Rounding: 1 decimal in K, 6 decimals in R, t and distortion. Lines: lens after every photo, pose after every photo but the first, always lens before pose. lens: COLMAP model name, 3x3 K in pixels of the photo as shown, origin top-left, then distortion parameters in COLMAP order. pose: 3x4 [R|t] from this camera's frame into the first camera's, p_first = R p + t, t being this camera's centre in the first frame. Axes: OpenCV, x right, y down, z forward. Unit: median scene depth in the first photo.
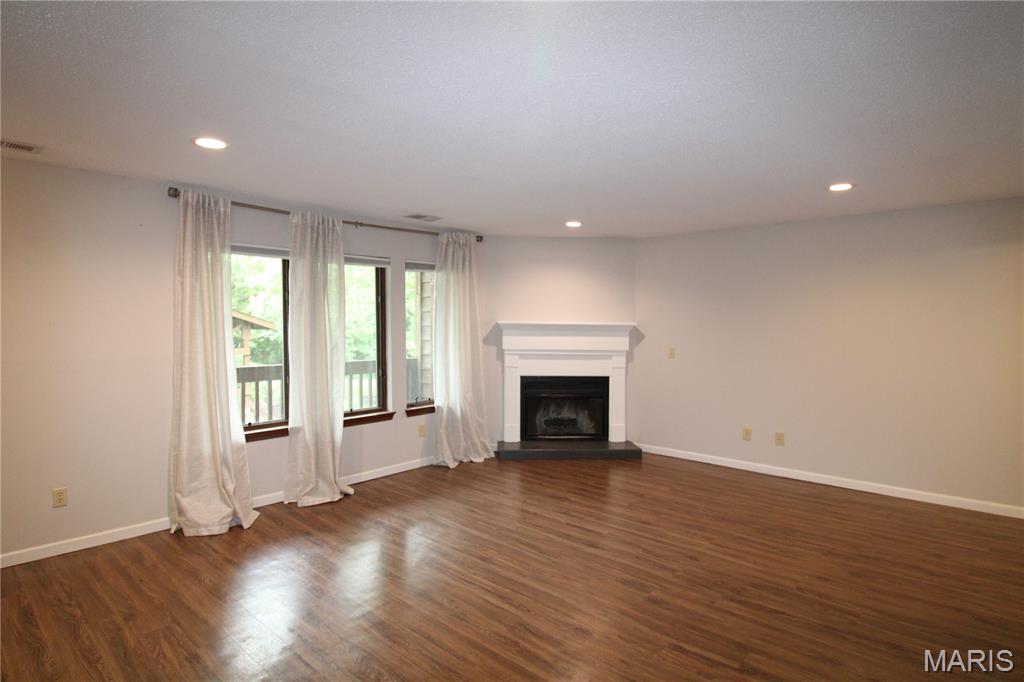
lens RADIAL K [[538.8, 0, 512.0], [0, 538.8, 341.0], [0, 0, 1]] dist [-0.001023, -0.000388]
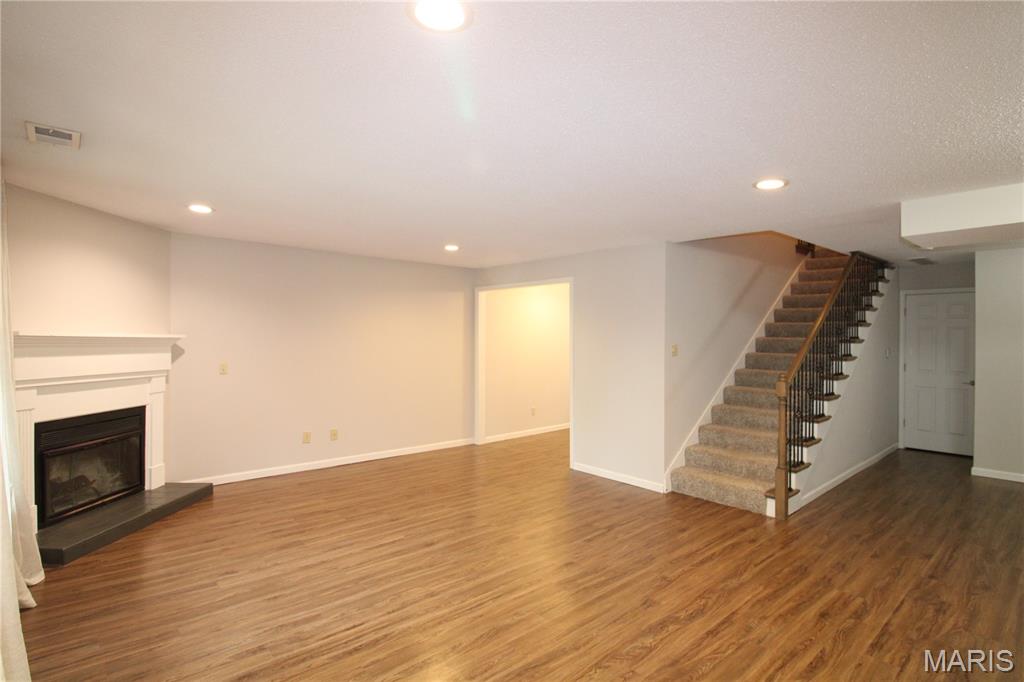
lens RADIAL K [[517.2, 0, 515.5], [0, 517.2, 337.0], [0, 0, 1]] dist [0.003107, -0.012978]
pose [[0.112226, -0.001755, 0.993681, -0.490707], [0.026350, 0.999652, -0.001210, -0.016054], [-0.993333, 0.026320, 0.112233, 0.402803]]
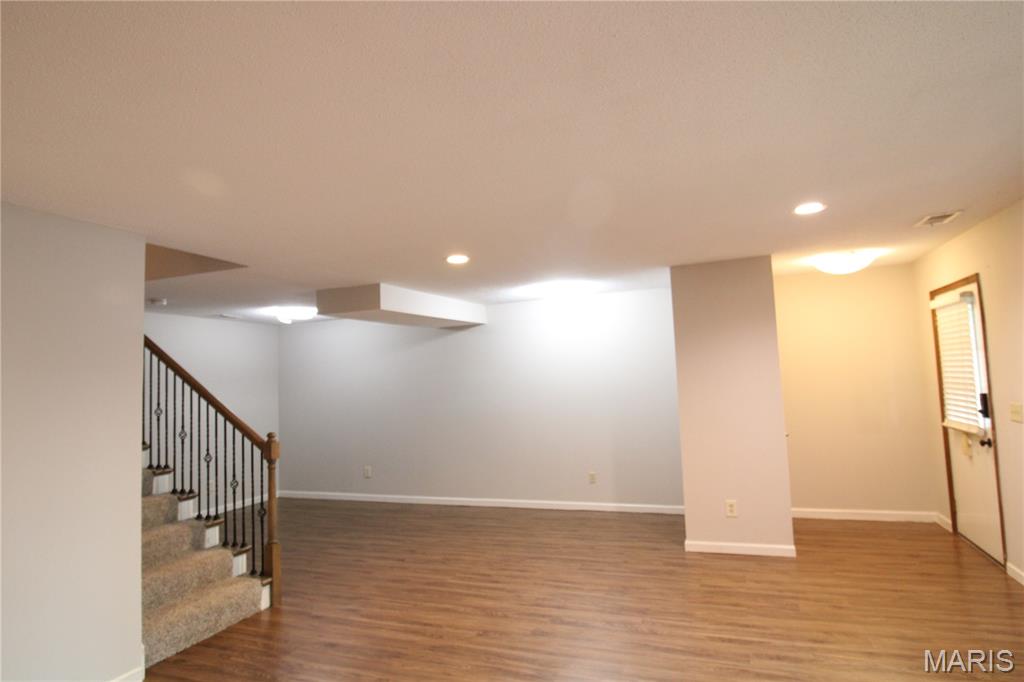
lens RADIAL K [[563.1, 0, 523.9], [0, 563.1, 337.9], [0, 0, 1]] dist [0.002872, -0.017012]
pose [[-0.926386, 0.013677, -0.376327, 0.192361], [0.032882, 0.998461, -0.044658, -0.030025], [0.375137, -0.053745, -0.925410, 0.843584]]
